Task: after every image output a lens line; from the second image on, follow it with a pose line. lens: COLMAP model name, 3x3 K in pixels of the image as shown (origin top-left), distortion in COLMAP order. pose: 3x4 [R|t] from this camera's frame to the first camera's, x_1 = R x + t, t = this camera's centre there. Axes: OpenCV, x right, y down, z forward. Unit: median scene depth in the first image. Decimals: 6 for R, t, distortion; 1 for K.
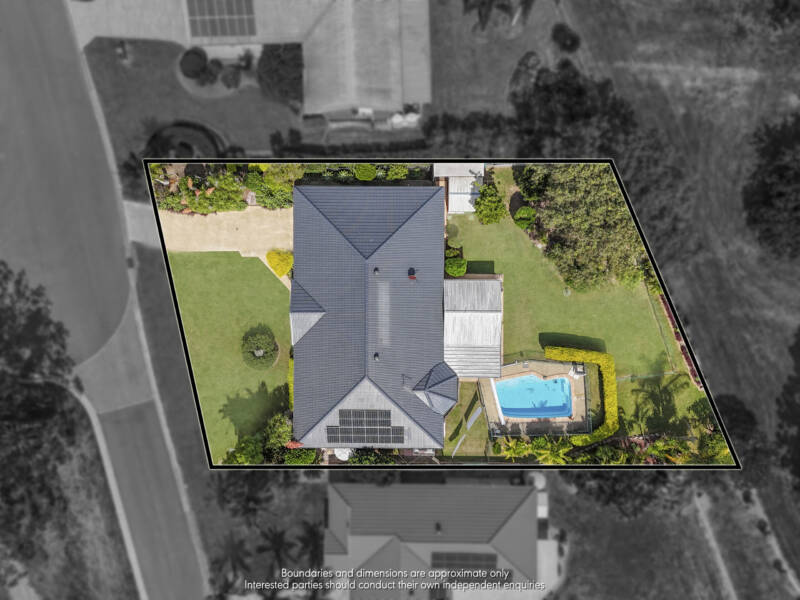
lens RADIAL K [[555.2, 0, 400.0], [0, 555.2, 300.0], [0, 0, 1]] dist [0.010750, -0.000268]
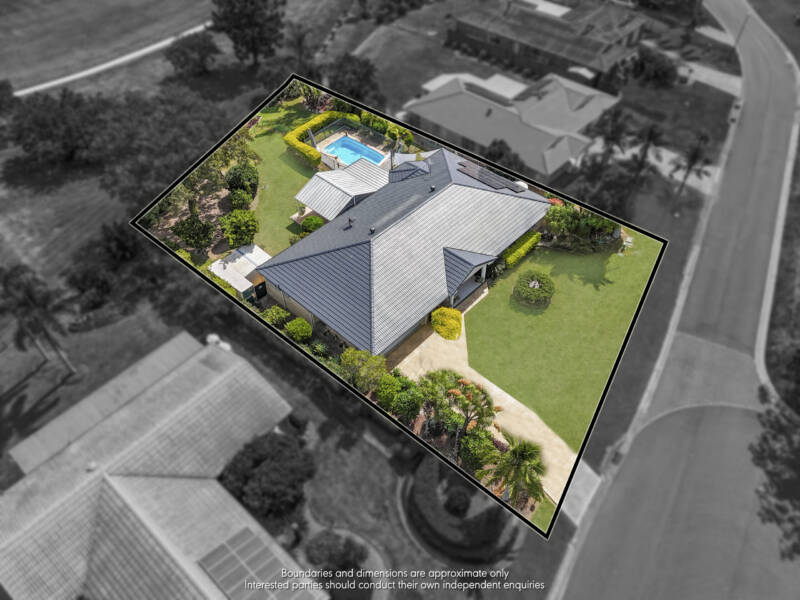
lens RADIAL K [[568.5, 0, 400.0], [0, 568.5, 300.0], [0, 0, 1]] dist [0.002298, 0.002841]
pose [[-0.730944, -0.493572, 0.471282, -0.521314], [0.681300, -0.567633, 0.462194, -0.469235], [0.039390, 0.658922, 0.751179, 0.320904]]
